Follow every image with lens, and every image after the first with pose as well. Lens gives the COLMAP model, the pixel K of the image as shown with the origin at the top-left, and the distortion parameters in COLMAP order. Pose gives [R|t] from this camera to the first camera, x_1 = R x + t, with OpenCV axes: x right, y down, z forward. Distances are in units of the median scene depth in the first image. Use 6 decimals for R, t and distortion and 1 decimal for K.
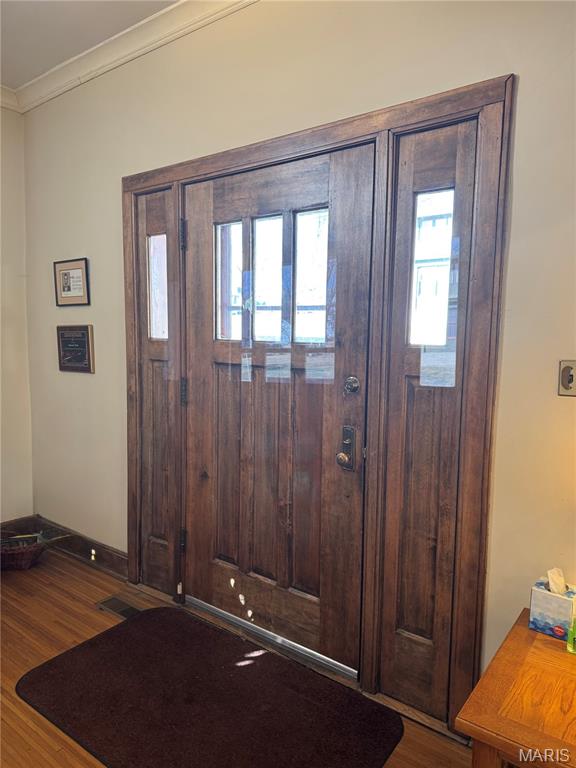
lens RADIAL K [[543.3, 0, 289.8], [0, 543.3, 384.8], [0, 0, 1]] dist [0.026477, -0.021233]
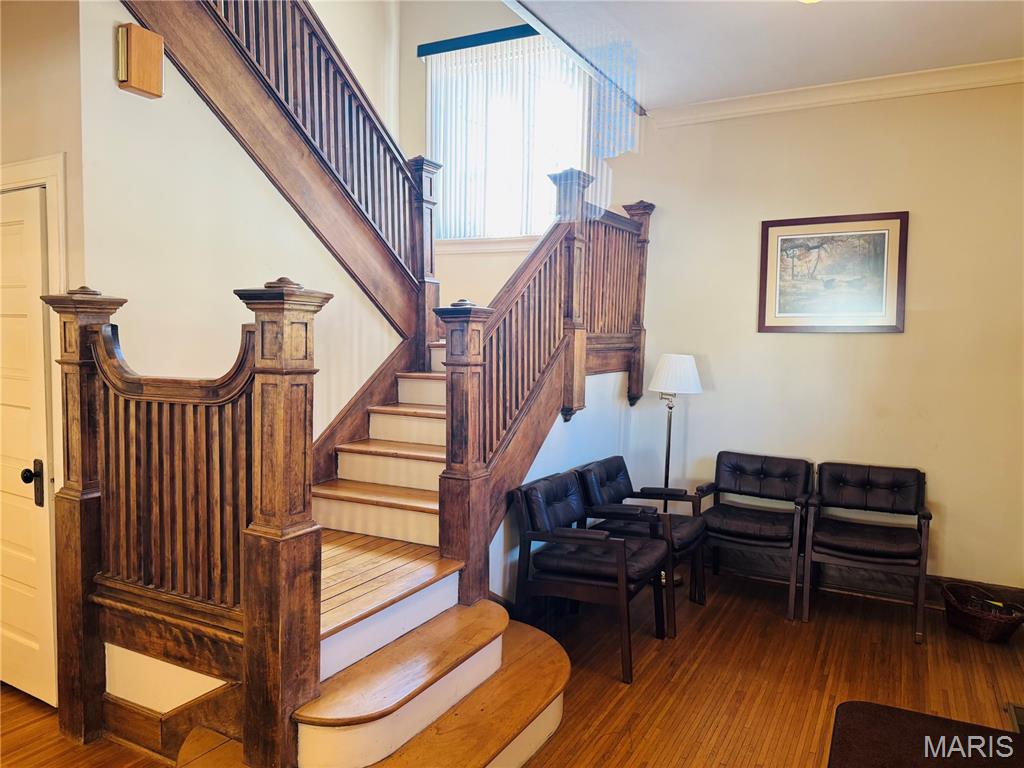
lens RADIAL K [[724.3, 0, 513.9], [0, 724.3, 385.5], [0, 0, 1]] dist [0.026477, -0.021233]
pose [[0.151222, 0.051175, -0.987174, 0.561793], [-0.108965, 0.993436, 0.034808, -0.006796], [0.982476, 0.102304, 0.155806, 0.109551]]
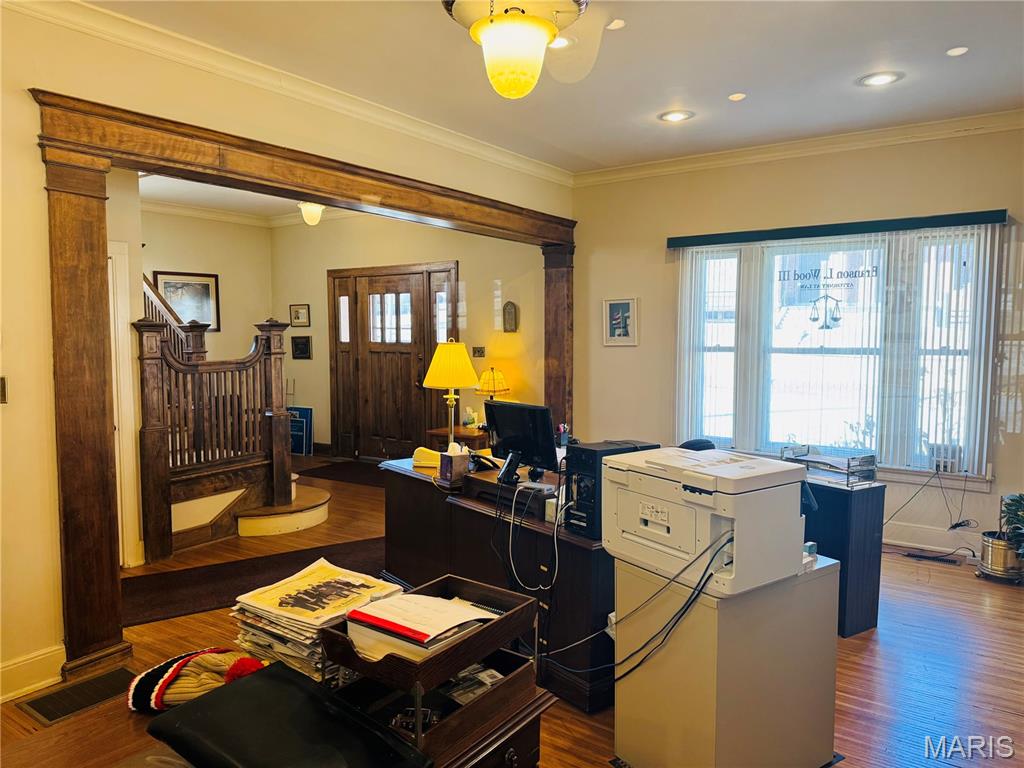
lens RADIAL K [[724.3, 0, 507.8], [0, 724.3, 384.6], [0, 0, 1]] dist [0.026477, -0.021233]
pose [[0.999361, -0.021975, 0.028203, 0.353637], [0.022620, 0.999485, -0.022774, 0.181089], [-0.027689, 0.023397, 0.999343, -2.075757]]
